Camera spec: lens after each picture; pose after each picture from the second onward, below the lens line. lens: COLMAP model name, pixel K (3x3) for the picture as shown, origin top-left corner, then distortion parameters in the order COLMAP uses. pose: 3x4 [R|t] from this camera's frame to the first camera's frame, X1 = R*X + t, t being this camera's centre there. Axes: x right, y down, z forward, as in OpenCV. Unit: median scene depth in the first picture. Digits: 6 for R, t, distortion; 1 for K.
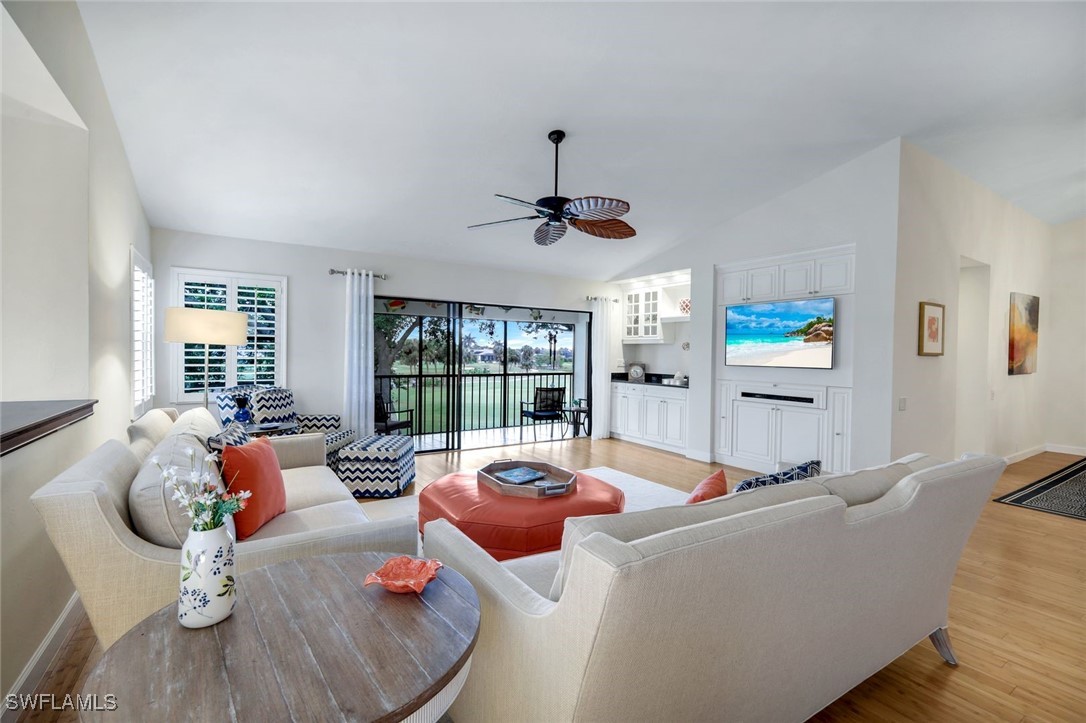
lens RADIAL K [[478.5, 0, 537.9], [0, 478.5, 360.5], [0, 0, 1]] dist [0.008873, -0.001098]
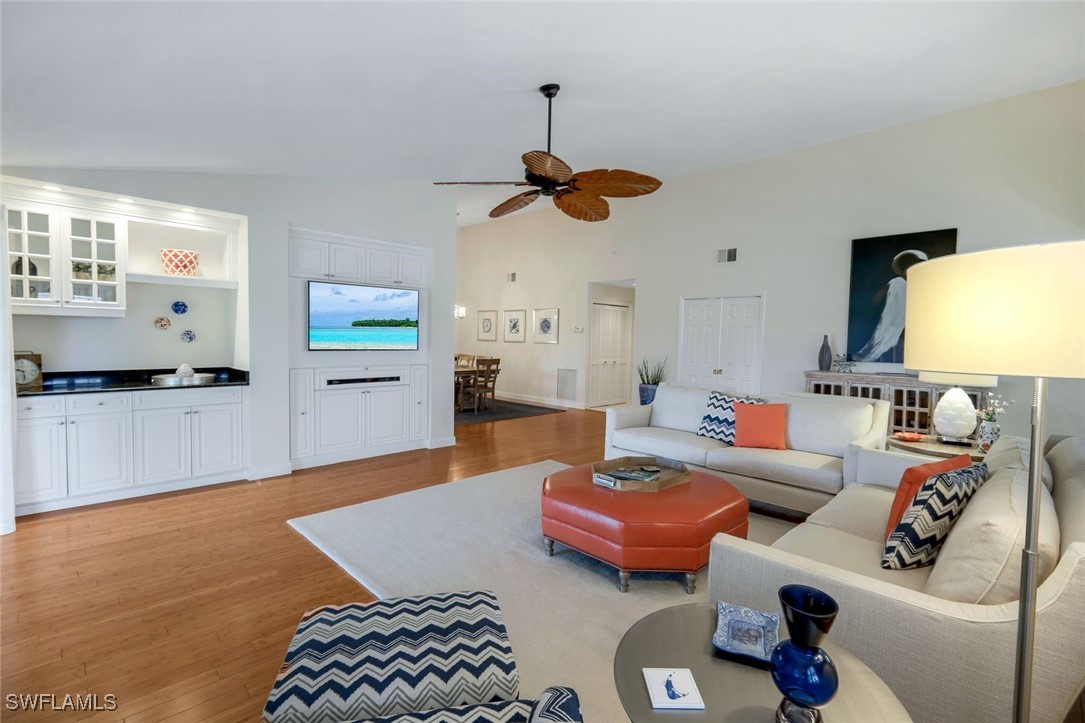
lens RADIAL K [[478.1, 0, 538.5], [0, 478.1, 357.4], [0, 0, 1]] dist [0.008873, -0.001098]
pose [[-0.200969, -0.067251, 0.977286, -0.410850], [-0.008736, 0.997724, 0.066860, -0.030727], [-0.979559, 0.004899, -0.201099, 0.628894]]
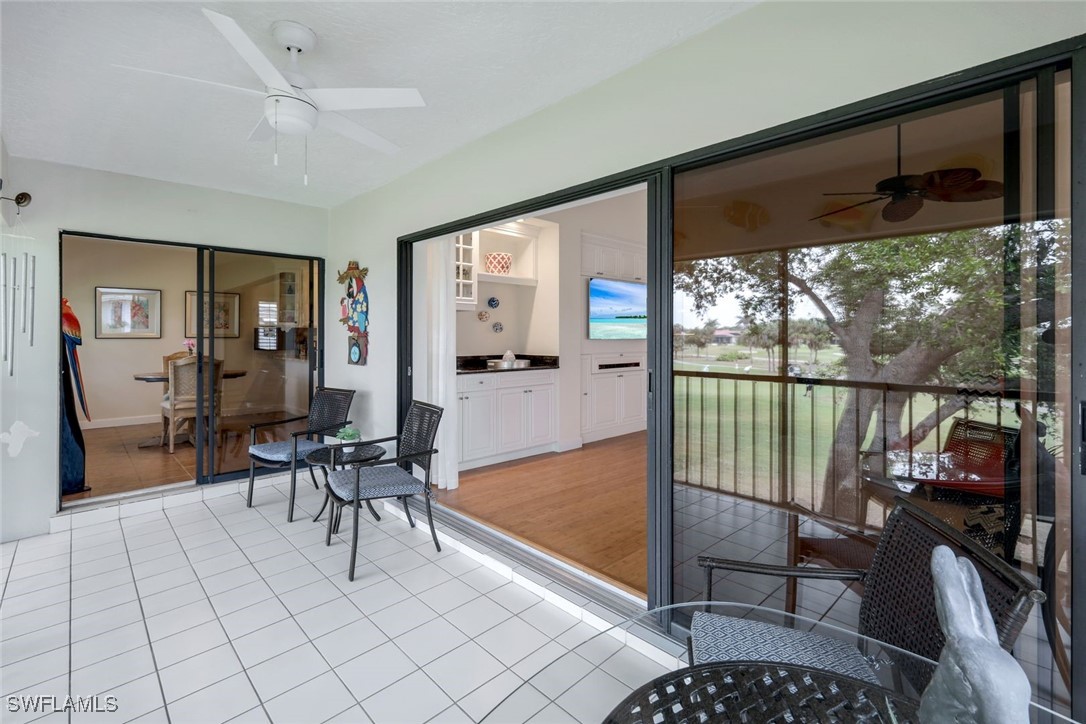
lens RADIAL K [[478.5, 0, 549.0], [0, 478.5, 331.7], [0, 0, 1]] dist [0.008873, -0.001098]
pose [[-0.203192, -0.007738, 0.979108, -0.425756], [0.008239, 0.999920, 0.009612, -0.011666], [-0.979104, 0.010020, -0.203112, 1.033165]]
